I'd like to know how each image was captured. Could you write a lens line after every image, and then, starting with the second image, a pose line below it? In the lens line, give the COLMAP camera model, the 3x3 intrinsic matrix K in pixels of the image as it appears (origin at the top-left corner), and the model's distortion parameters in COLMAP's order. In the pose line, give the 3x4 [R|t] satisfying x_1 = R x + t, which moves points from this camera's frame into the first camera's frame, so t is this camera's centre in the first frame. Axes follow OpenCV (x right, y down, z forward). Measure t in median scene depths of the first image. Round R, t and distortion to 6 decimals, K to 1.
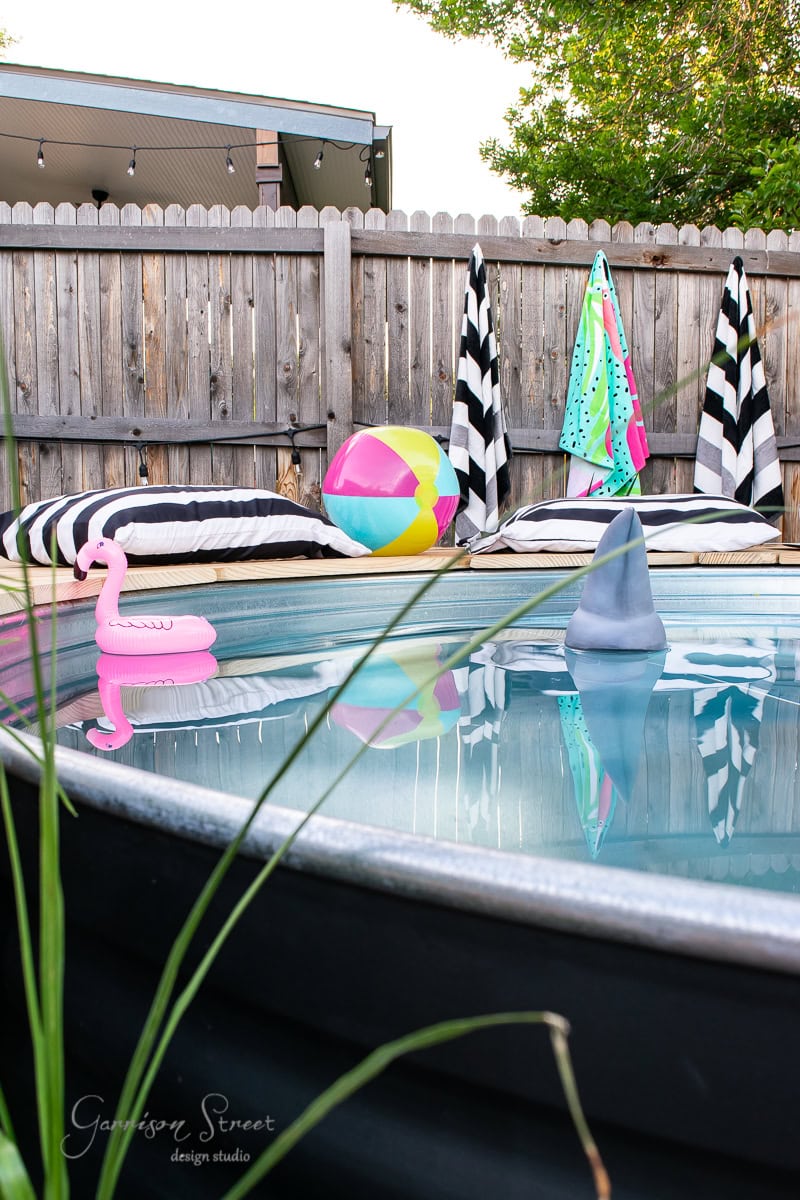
lens RADIAL K [[1081.7, 0, 372.8], [0, 1081.7, 640.7], [0, 0, 1]] dist [-0.084456, 0.017896]
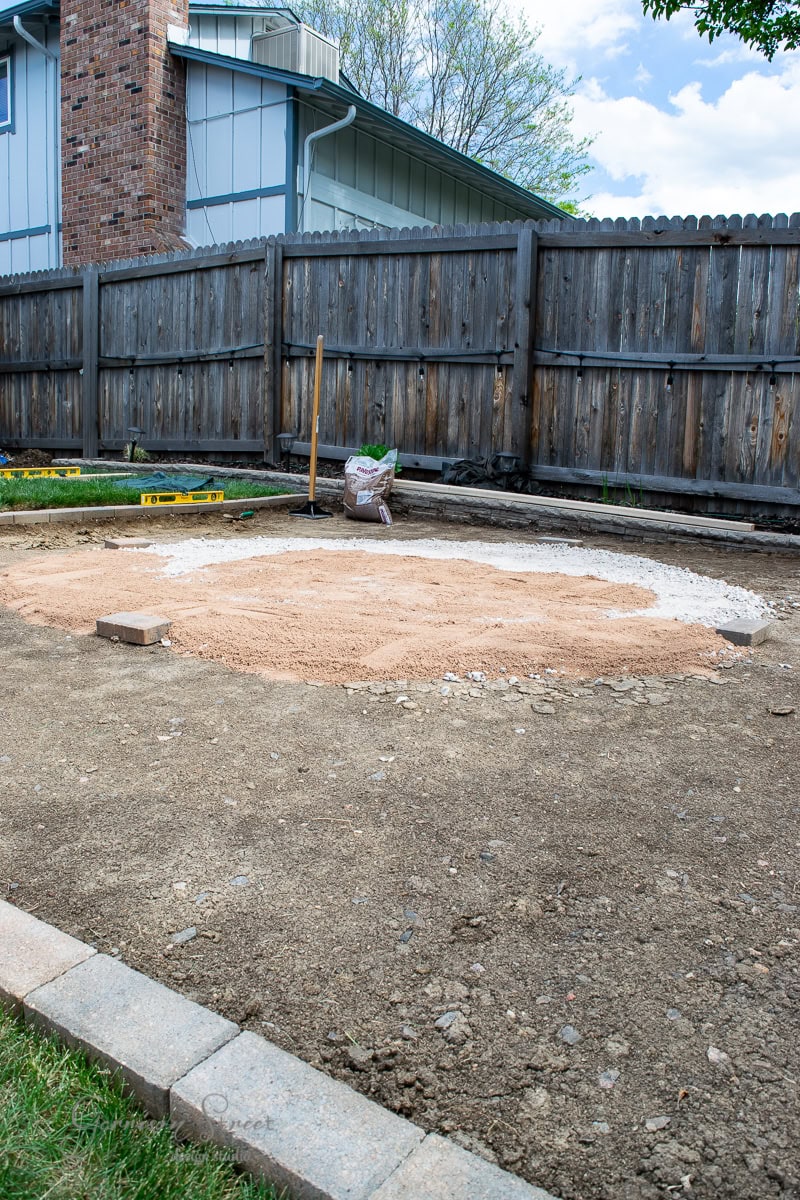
lens RADIAL K [[943.3, 0, 385.6], [0, 943.3, 596.4], [0, 0, 1]] dist [-0.088218, 0.004307]
pose [[0.857086, 0.115424, -0.502077, 0.564272], [-0.088465, 0.993077, 0.077285, 0.087533], [0.507522, -0.021824, 0.861363, -0.380919]]
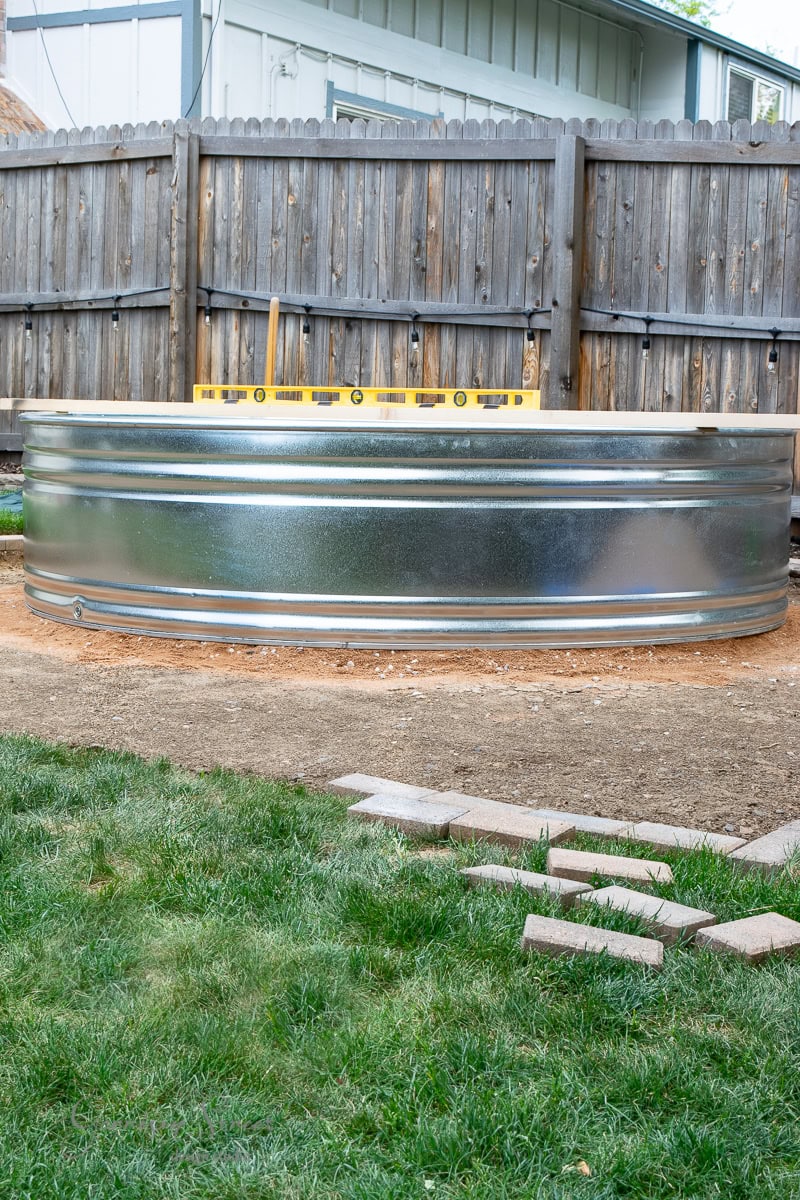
lens RADIAL K [[2082.1, 0, 359.8], [0, 2082.1, 609.9], [0, 0, 1]] dist [0.010716, 0.000000]
pose [[0.866349, 0.080399, -0.492925, 0.902839], [-0.086840, 0.996174, 0.009854, 0.115817], [0.491831, 0.034268, 0.870016, -1.035965]]
